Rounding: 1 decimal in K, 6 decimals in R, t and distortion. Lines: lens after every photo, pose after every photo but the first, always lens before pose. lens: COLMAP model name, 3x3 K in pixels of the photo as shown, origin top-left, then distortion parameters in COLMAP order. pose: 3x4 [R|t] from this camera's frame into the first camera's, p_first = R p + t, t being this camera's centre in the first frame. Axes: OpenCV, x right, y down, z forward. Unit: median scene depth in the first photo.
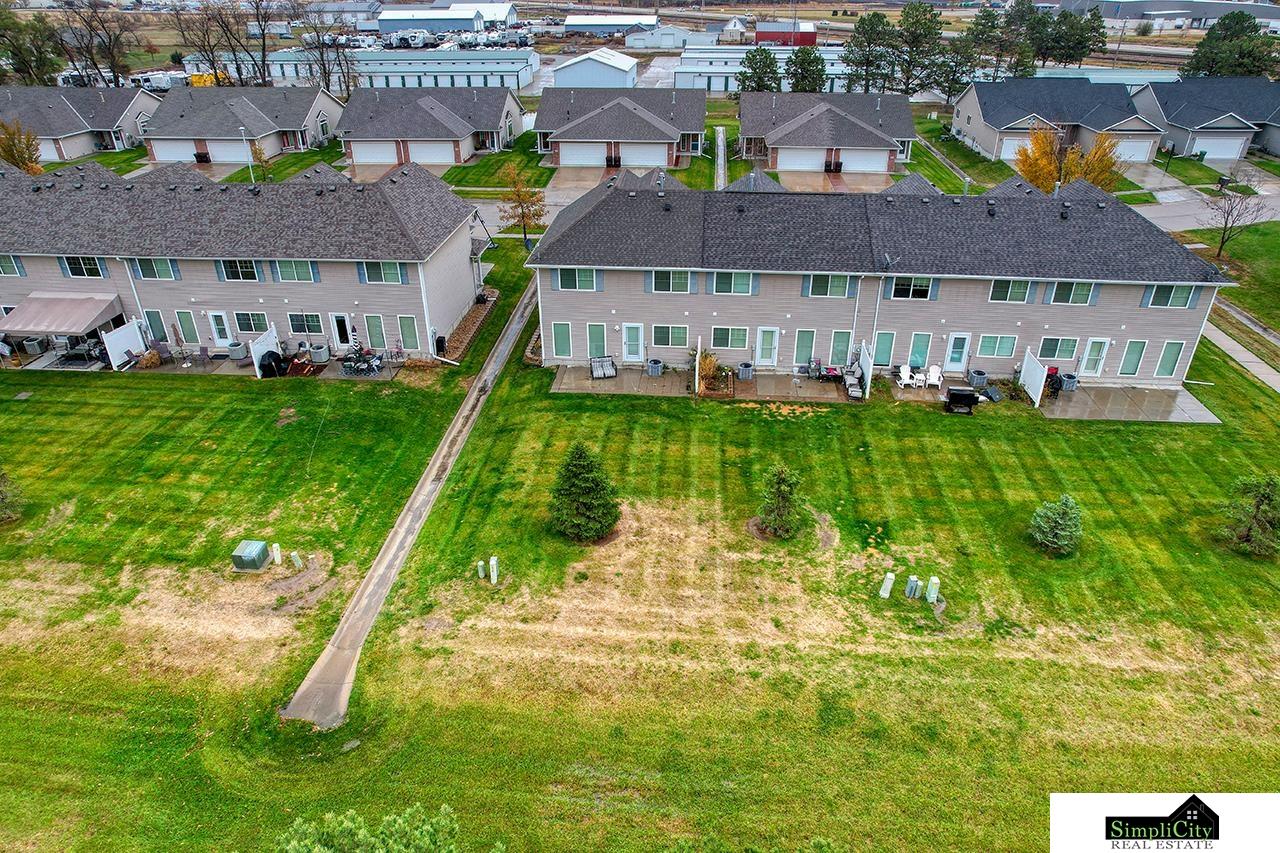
lens RADIAL K [[822.3, 0, 649.2], [0, 822.3, 420.3], [0, 0, 1]] dist [-0.066951, 0.058070]
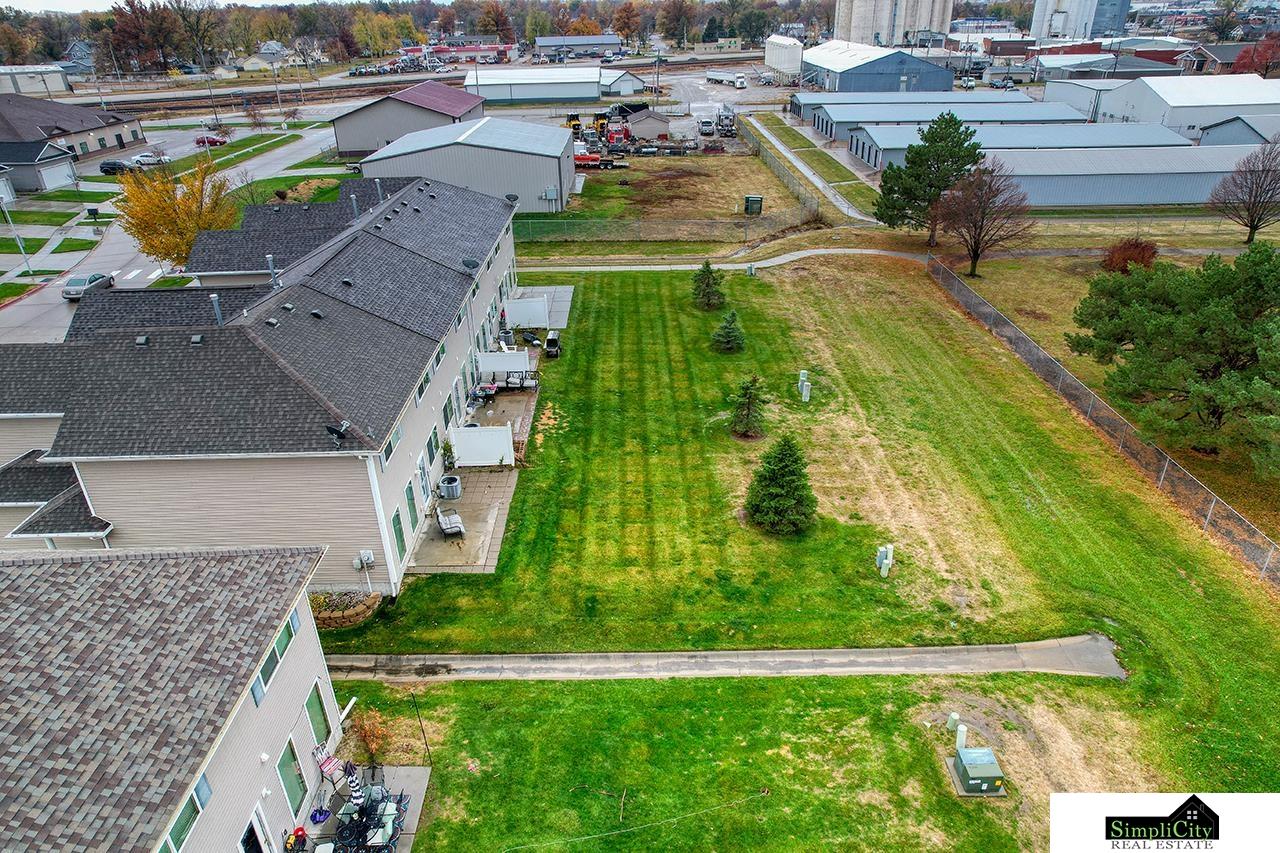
lens RADIAL K [[822.3, 0, 647.5], [0, 822.3, 431.4], [0, 0, 1]] dist [-0.066951, 0.058070]
pose [[-0.087255, -0.461524, 0.882826, -0.682255], [0.502452, 0.744836, 0.439046, -0.358584], [-0.860191, 0.481887, 0.166903, 0.713432]]
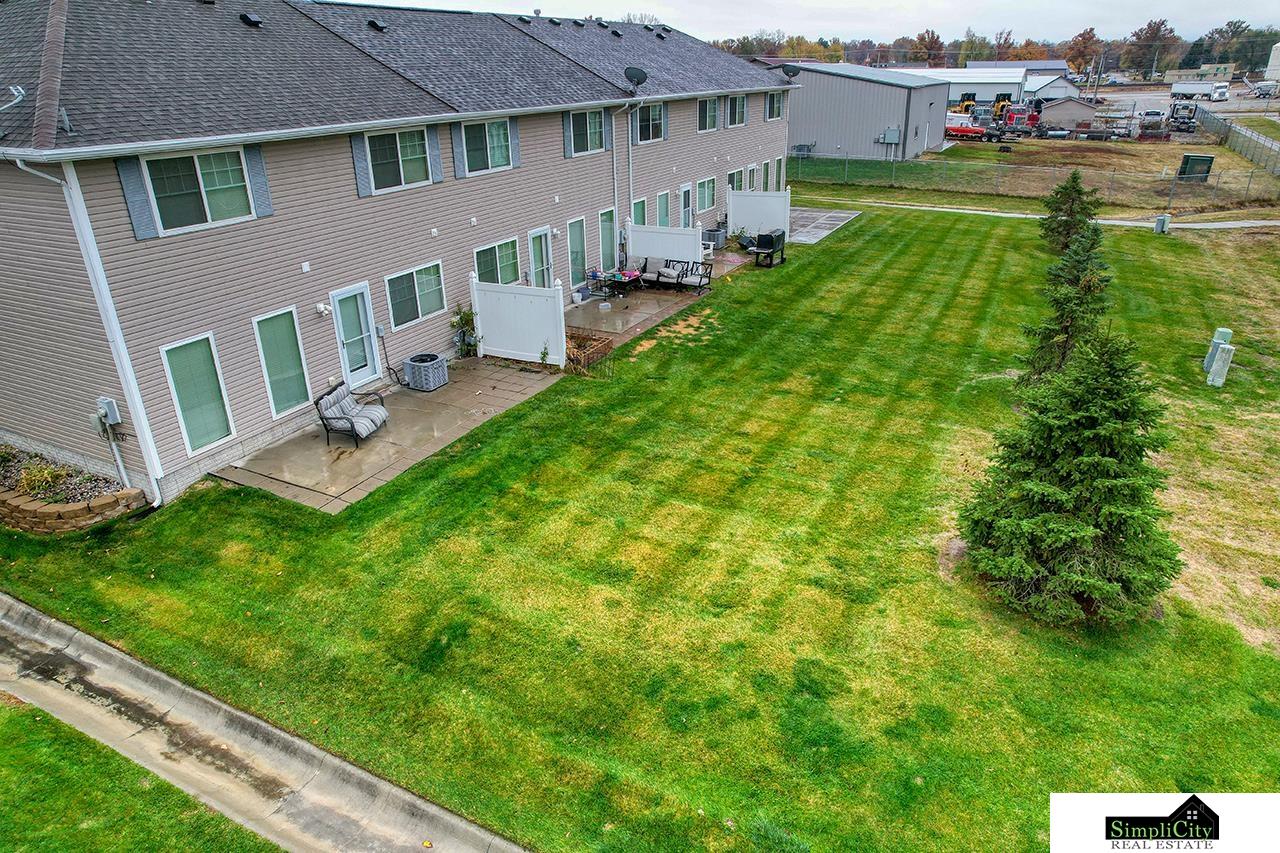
lens RADIAL K [[822.3, 0, 640.1], [0, 822.3, 434.0], [0, 0, 1]] dist [-0.066951, 0.058070]
pose [[0.395819, -0.383966, 0.834205, -0.326670], [0.465801, 0.866811, 0.177957, -0.062224], [-0.791427, 0.318134, 0.521952, 0.724985]]
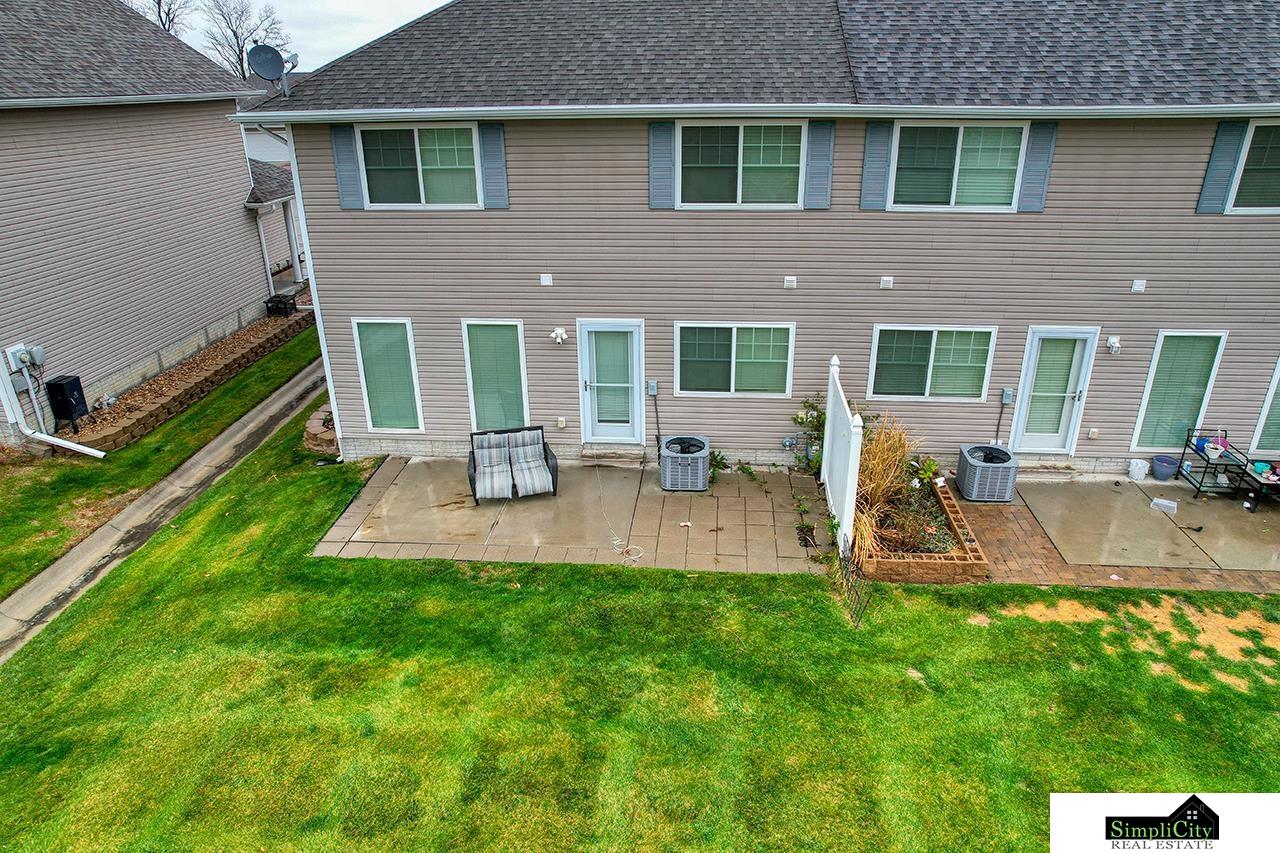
lens RADIAL K [[859.6, 0, 637.5], [0, 859.6, 434.8], [0, 0, 1]] dist [-0.025825, 0.009773]
pose [[0.999805, -0.006895, -0.018525, -0.004311], [0.005355, 0.996622, -0.081949, -0.050688], [0.019028, 0.081834, 0.996464, 0.707193]]
